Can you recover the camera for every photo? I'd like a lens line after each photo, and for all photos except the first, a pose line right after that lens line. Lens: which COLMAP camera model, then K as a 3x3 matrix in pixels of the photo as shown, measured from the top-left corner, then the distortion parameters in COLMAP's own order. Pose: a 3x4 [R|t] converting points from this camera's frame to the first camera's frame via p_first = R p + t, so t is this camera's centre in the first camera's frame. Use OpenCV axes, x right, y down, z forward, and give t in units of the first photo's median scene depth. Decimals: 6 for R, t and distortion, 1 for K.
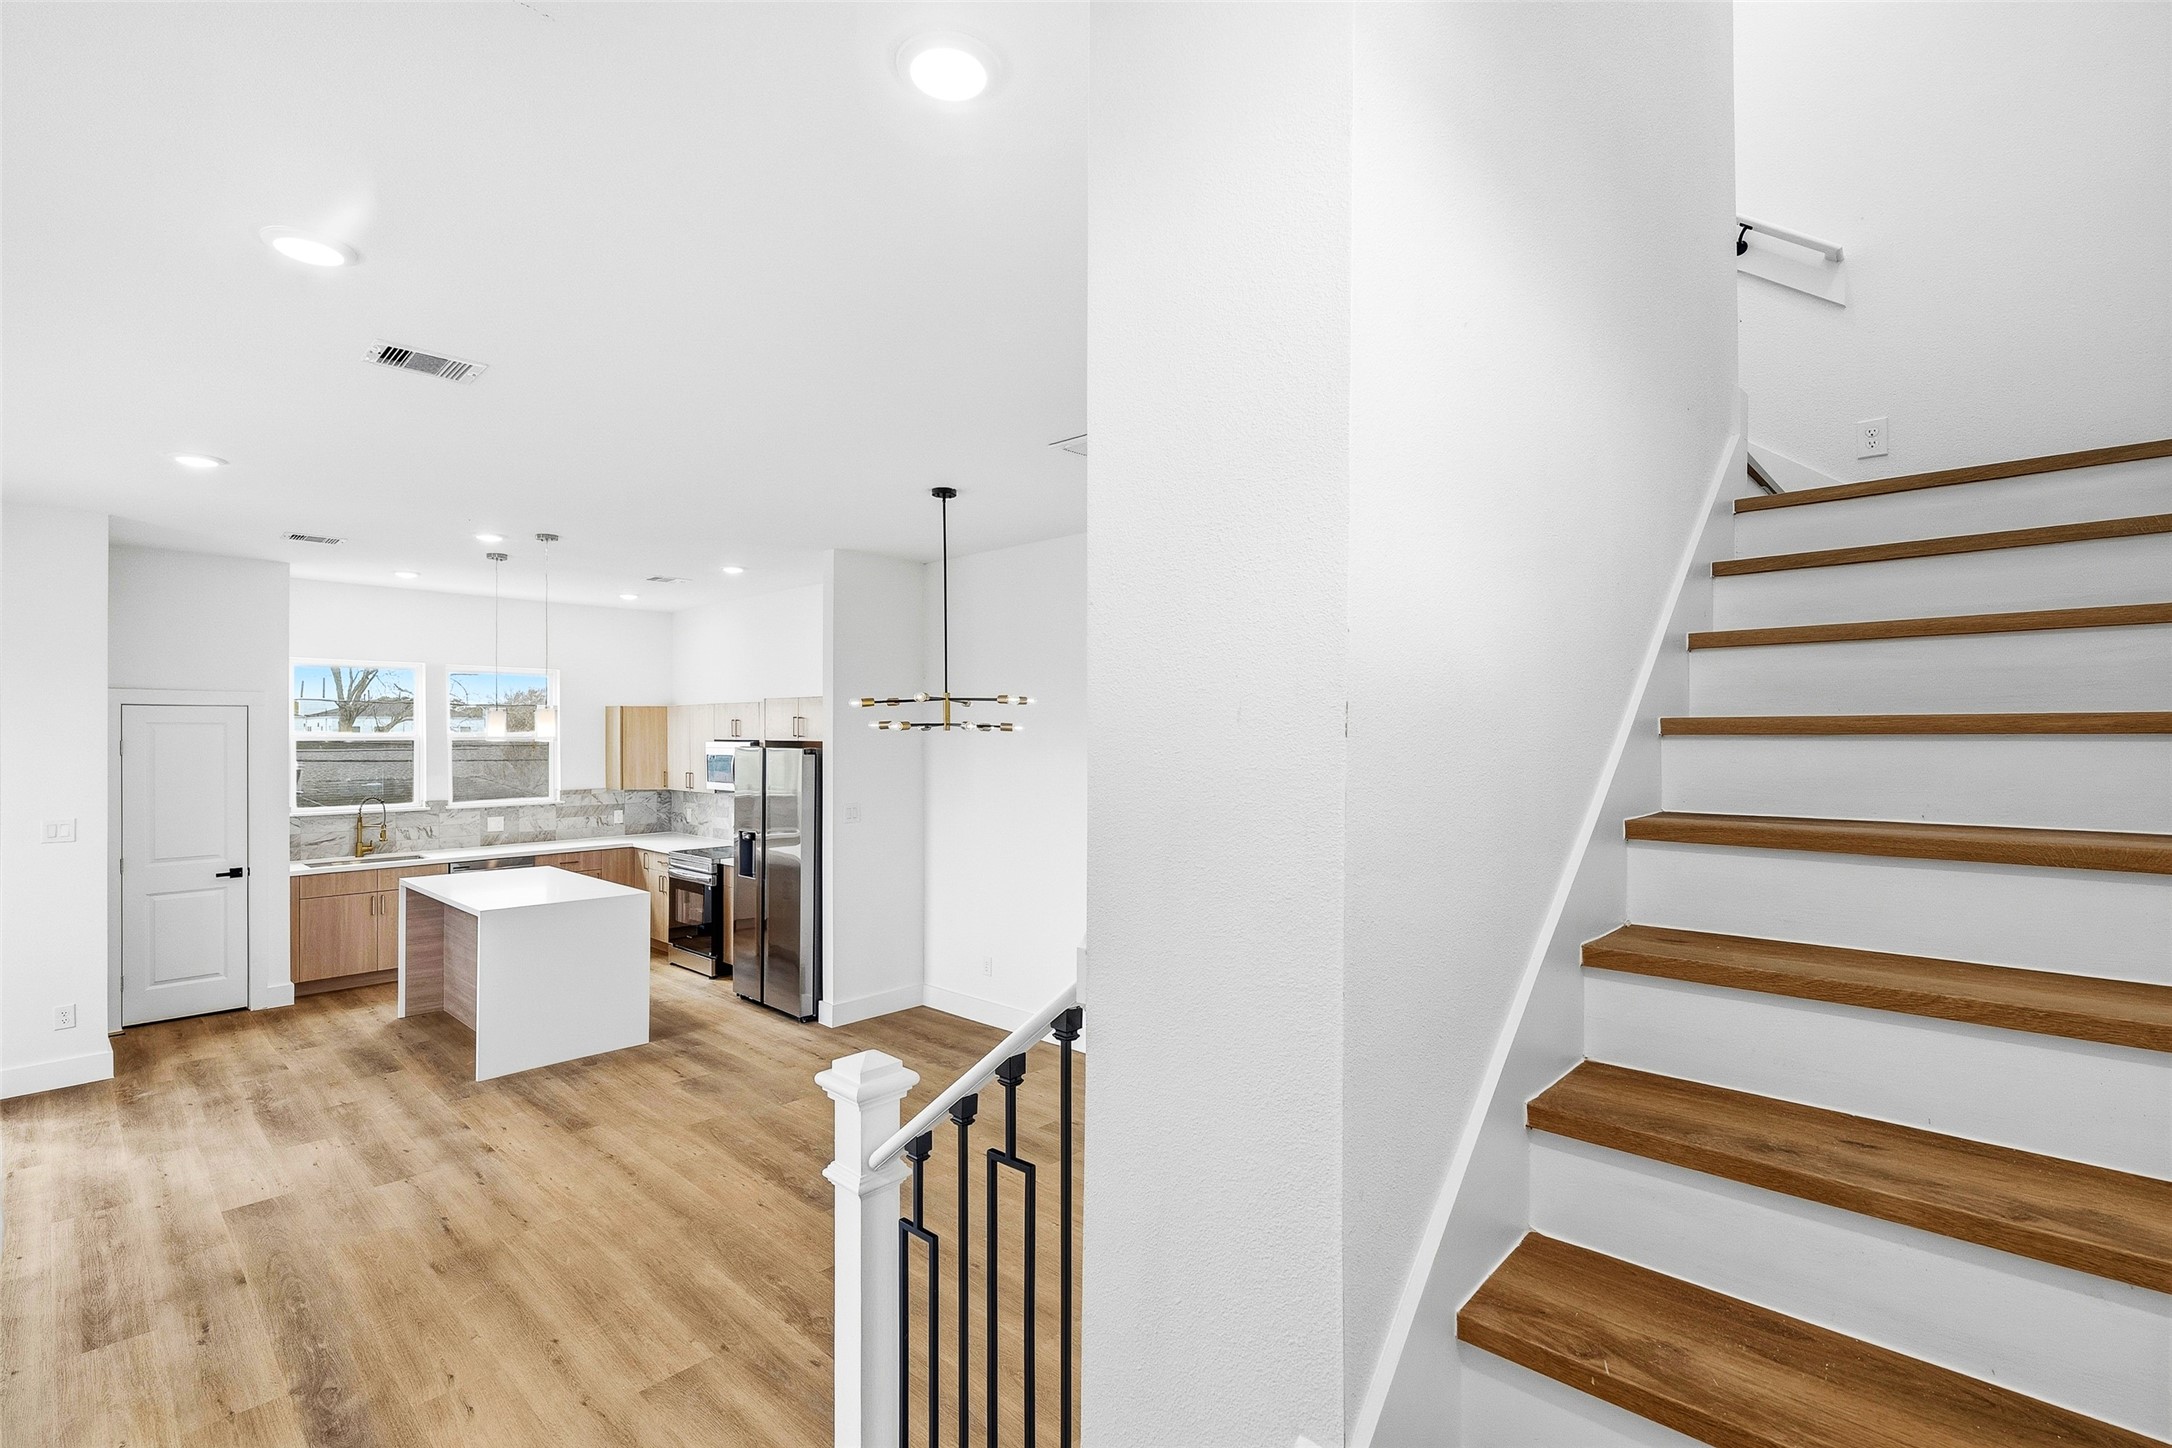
lens RADIAL K [[985.1, 0, 1093.9], [0, 985.1, 722.6], [0, 0, 1]] dist [-0.010792, 0.004577]
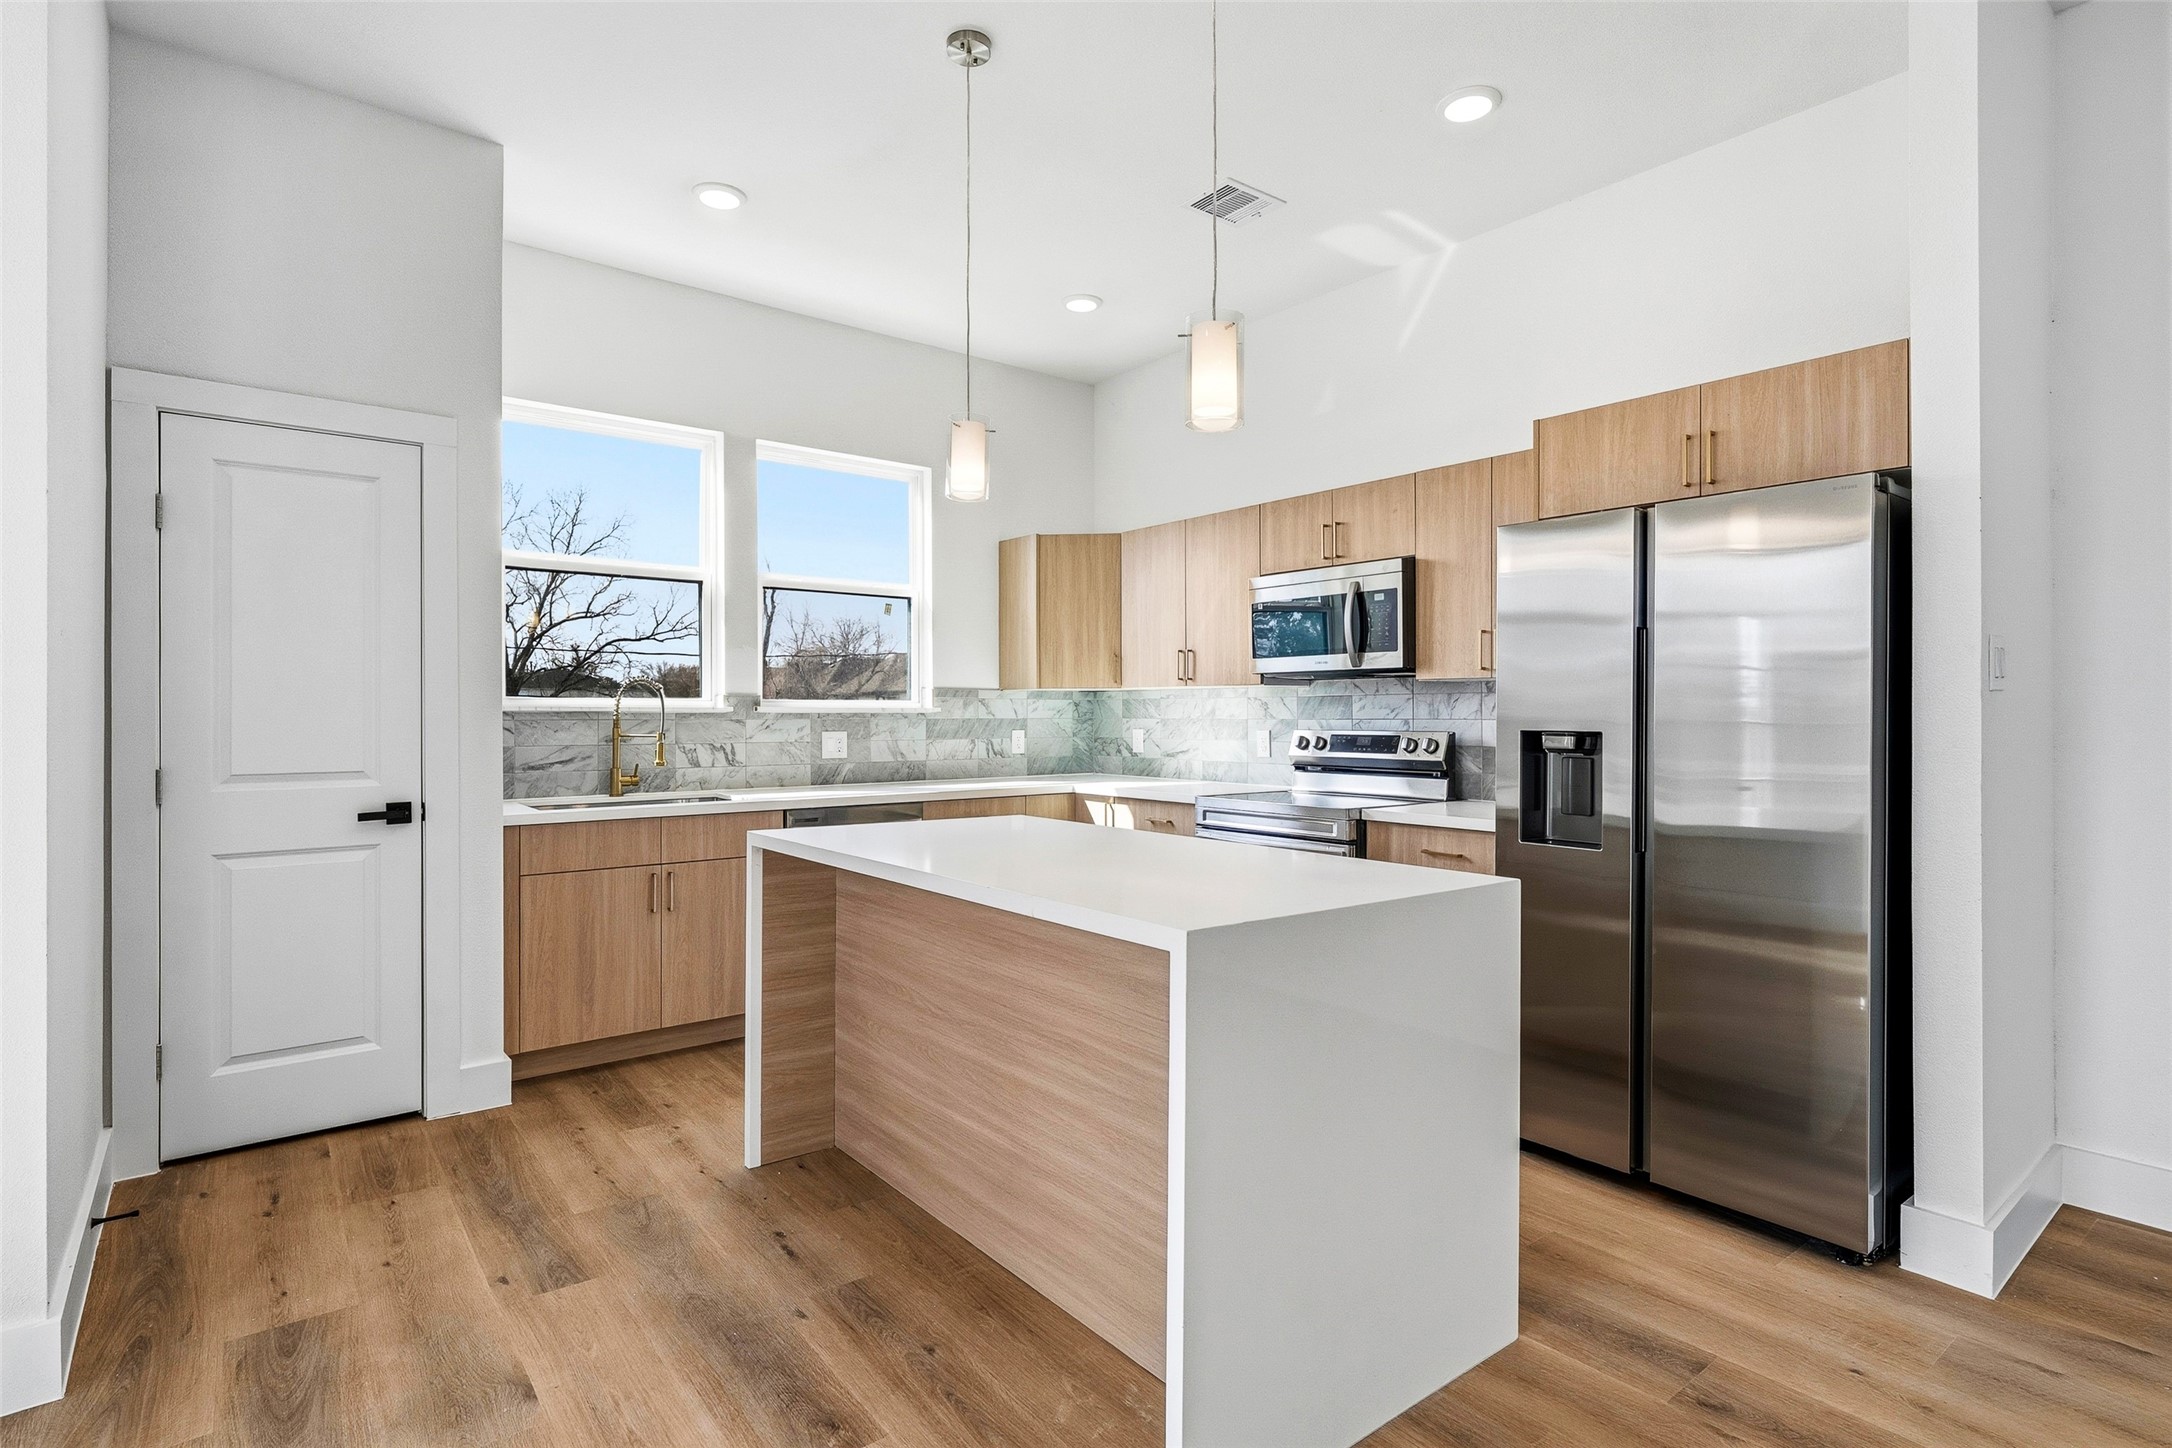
lens RADIAL K [[1080.4, 0, 1086.6], [0, 1080.4, 706.1], [0, 0, 1]] dist [-0.003015, -0.000092]
pose [[0.987524, 0.000598, -0.157471, -0.522893], [-0.000284, 0.999998, 0.002015, 0.110940], [0.157471, -0.001945, 0.987522, 0.603804]]
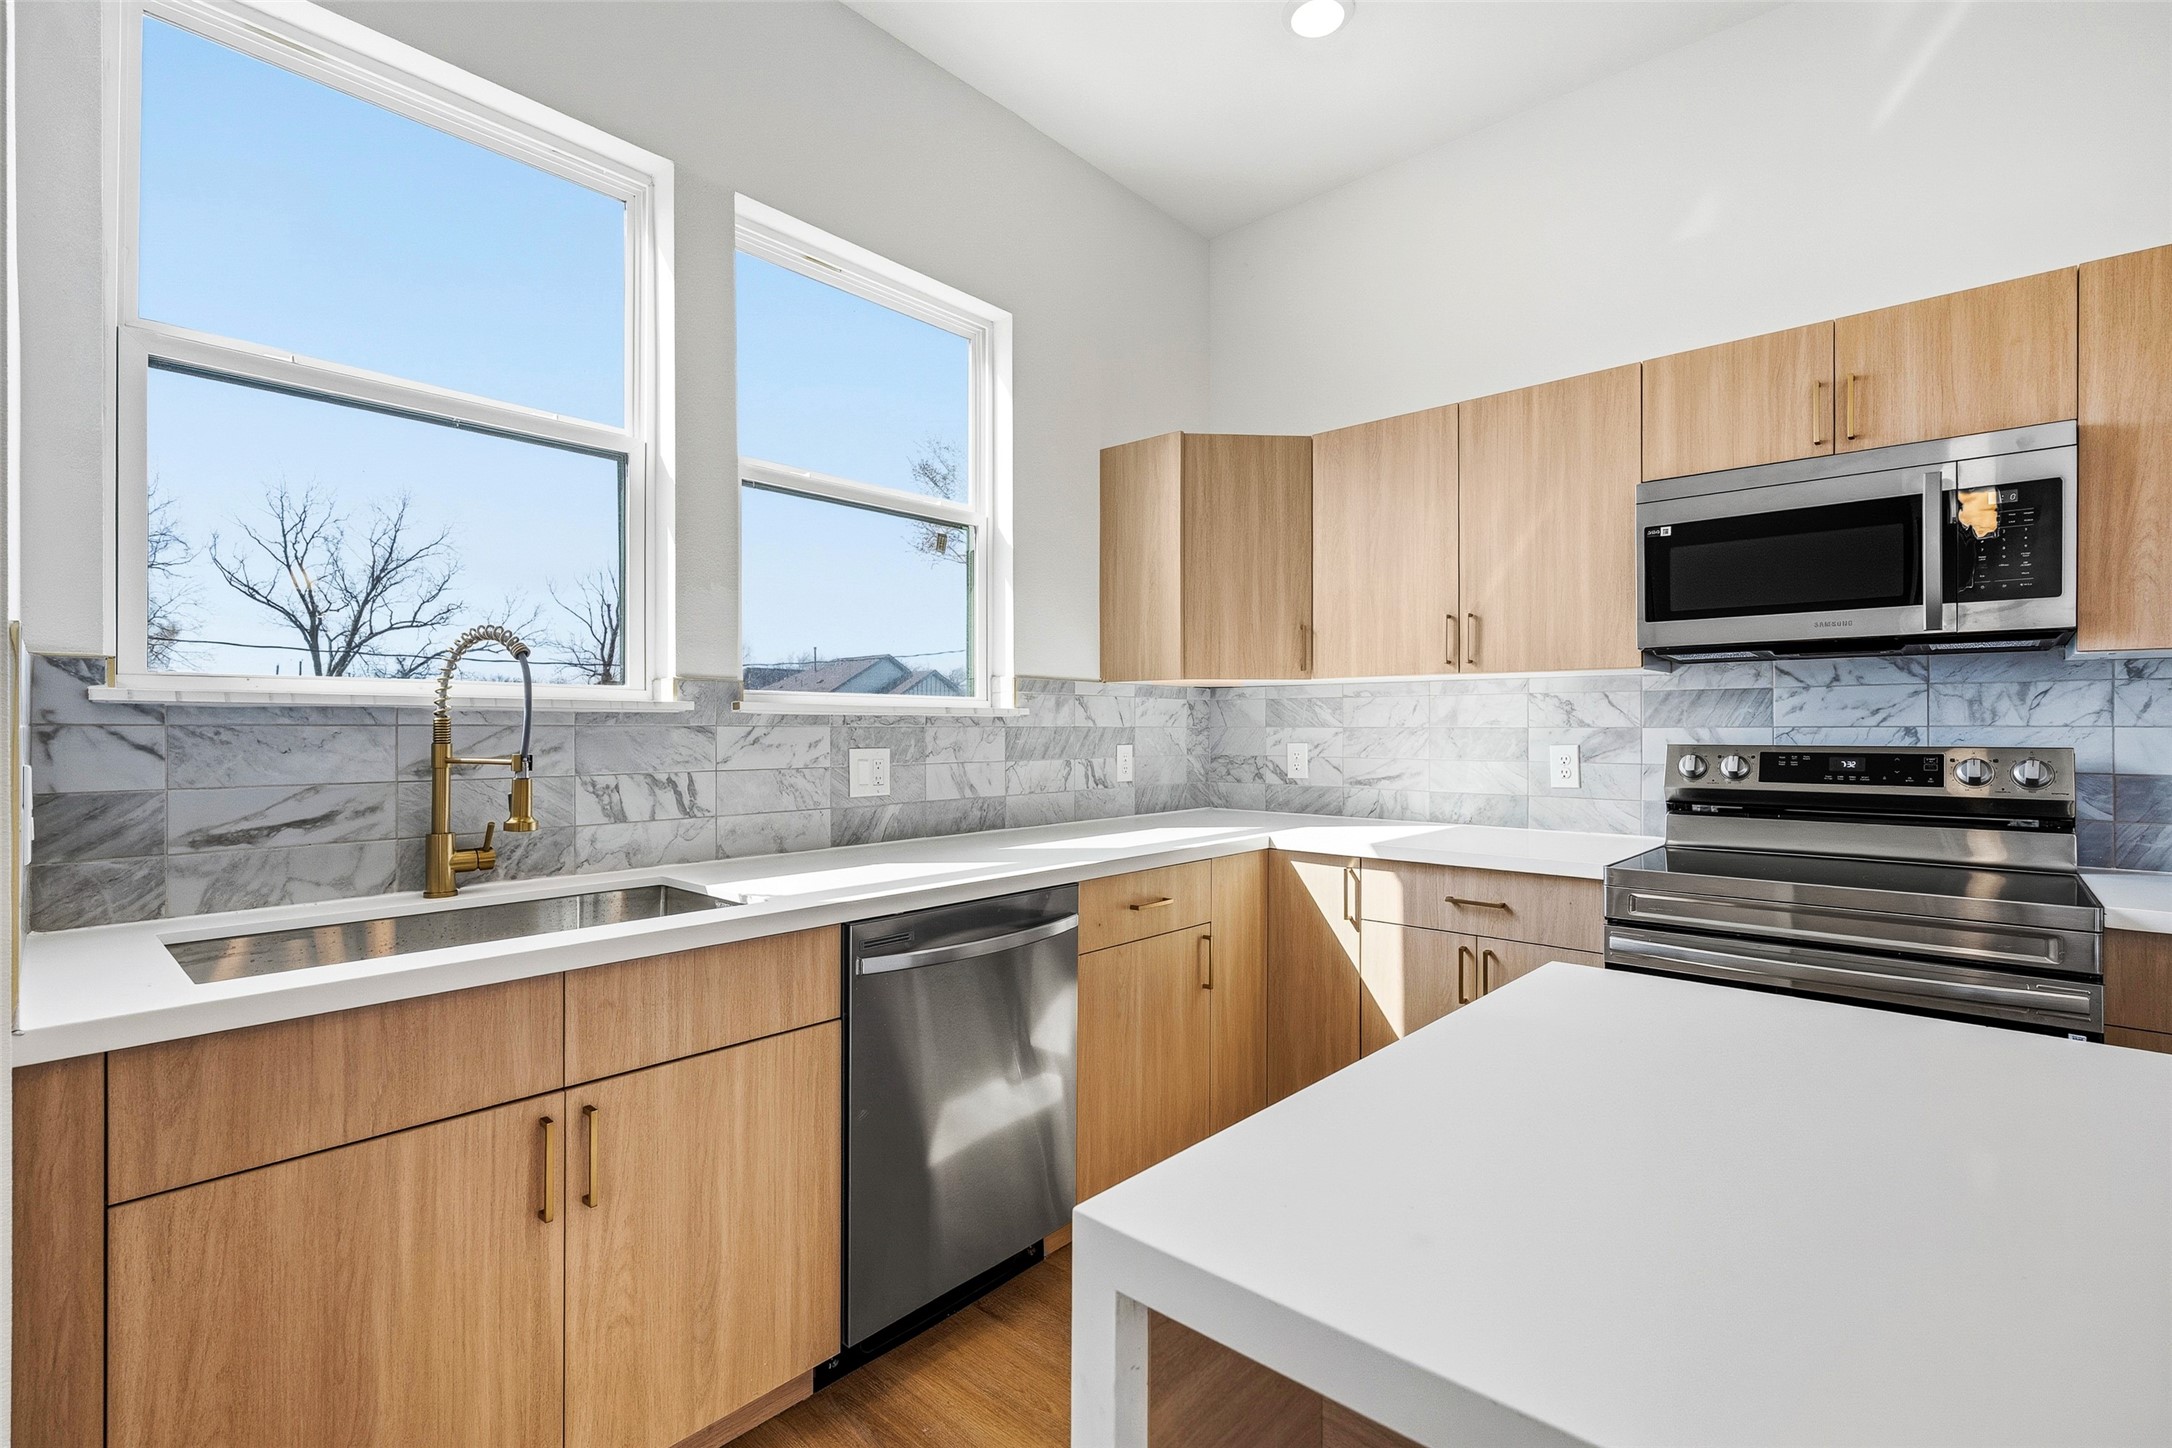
lens RADIAL K [[985.1, 0, 1098.7], [0, 985.1, 722.9], [0, 0, 1]] dist [-0.010792, 0.004577]
pose [[0.999827, 0.002799, 0.018366, -0.748017], [-0.002879, 0.999986, 0.004349, 0.118754], [-0.018354, -0.004401, 0.999822, 0.958012]]
